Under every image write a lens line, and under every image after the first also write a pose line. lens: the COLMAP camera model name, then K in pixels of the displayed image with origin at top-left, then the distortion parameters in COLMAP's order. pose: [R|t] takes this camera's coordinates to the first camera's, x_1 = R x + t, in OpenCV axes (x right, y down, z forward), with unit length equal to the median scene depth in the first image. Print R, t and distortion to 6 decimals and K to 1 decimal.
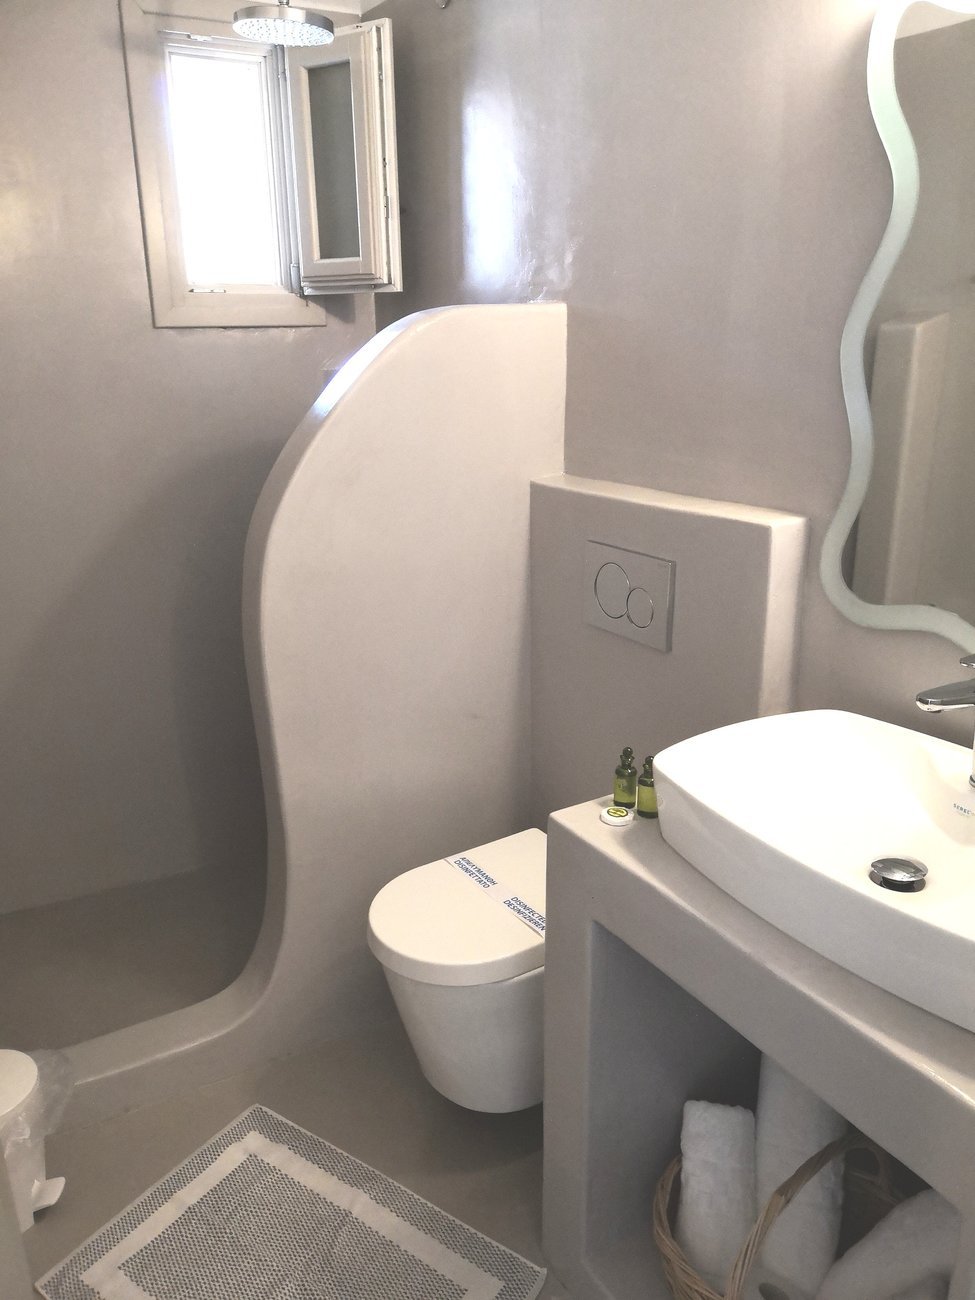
lens RADIAL K [[962.7, 0, 486.0], [0, 962.7, 665.4], [0, 0, 1]] dist [0.053943, -0.086040]
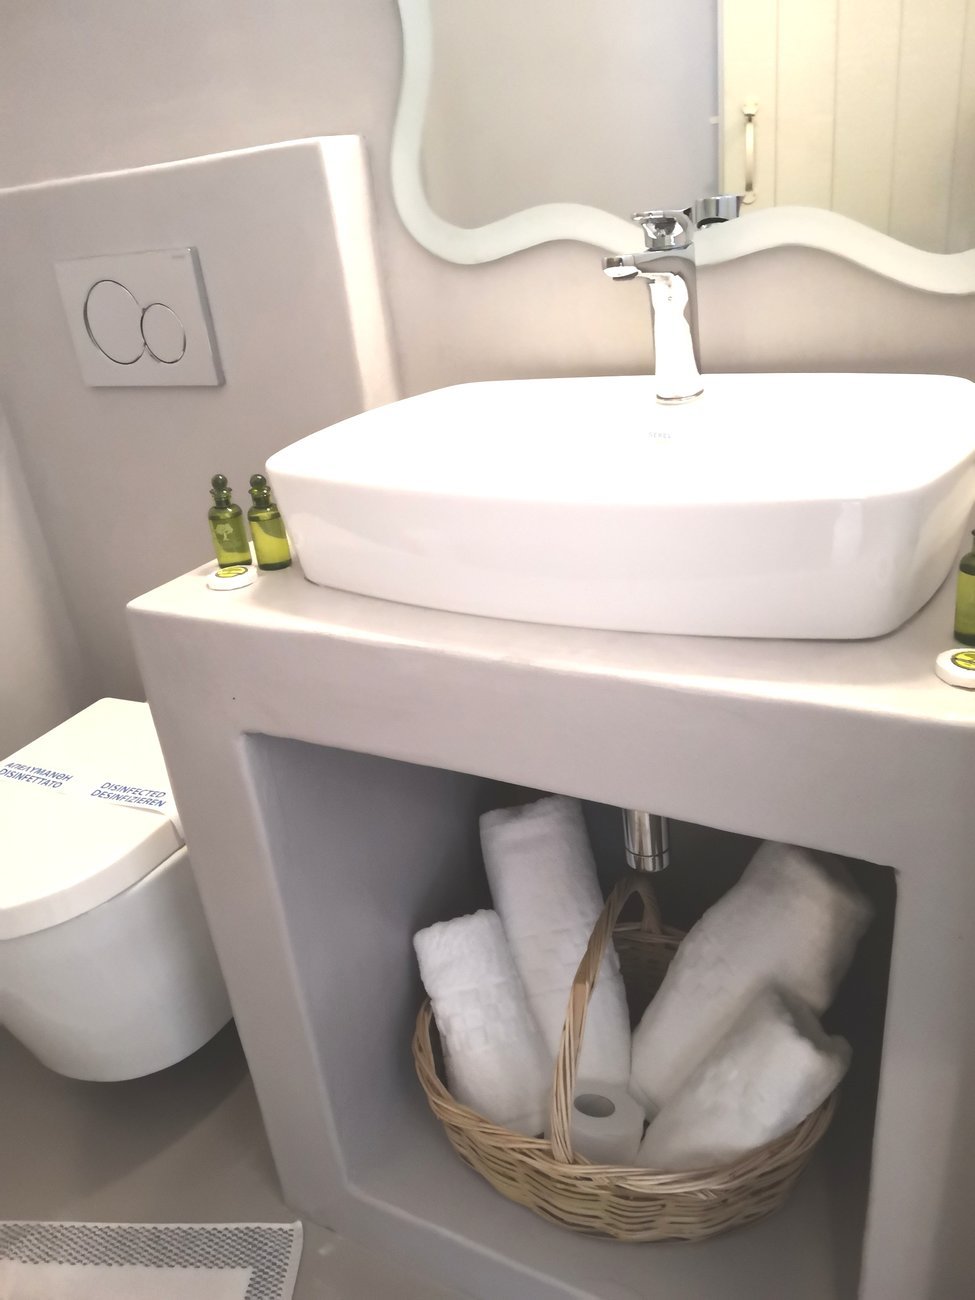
lens RADIAL K [[962.7, 0, 486.0], [0, 962.7, 665.4], [0, 0, 1]] dist [0.053943, -0.086040]
pose [[0.853746, -0.284975, 0.435783, -0.015217], [0.241286, 0.958176, 0.153882, 0.106159], [-0.461410, -0.026228, 0.886799, 0.226749]]
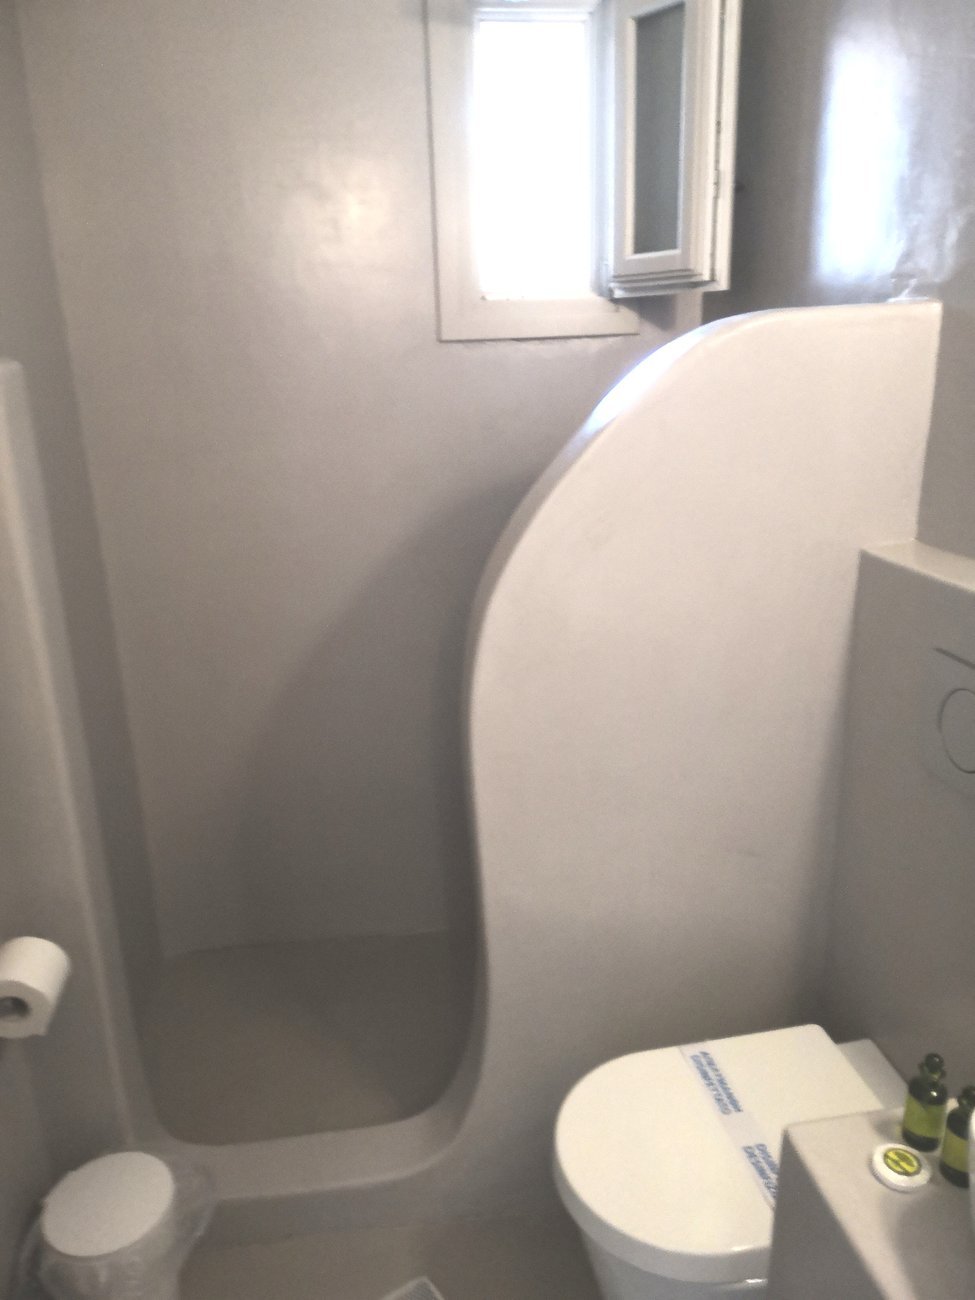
lens RADIAL K [[962.7, 0, 486.0], [0, 962.7, 665.4], [0, 0, 1]] dist [0.053943, -0.086040]
pose [[0.927631, 0.107024, -0.357836, 0.054433], [-0.105818, 0.994119, 0.023013, -0.095193], [0.358194, 0.016518, 0.933501, 0.235949]]
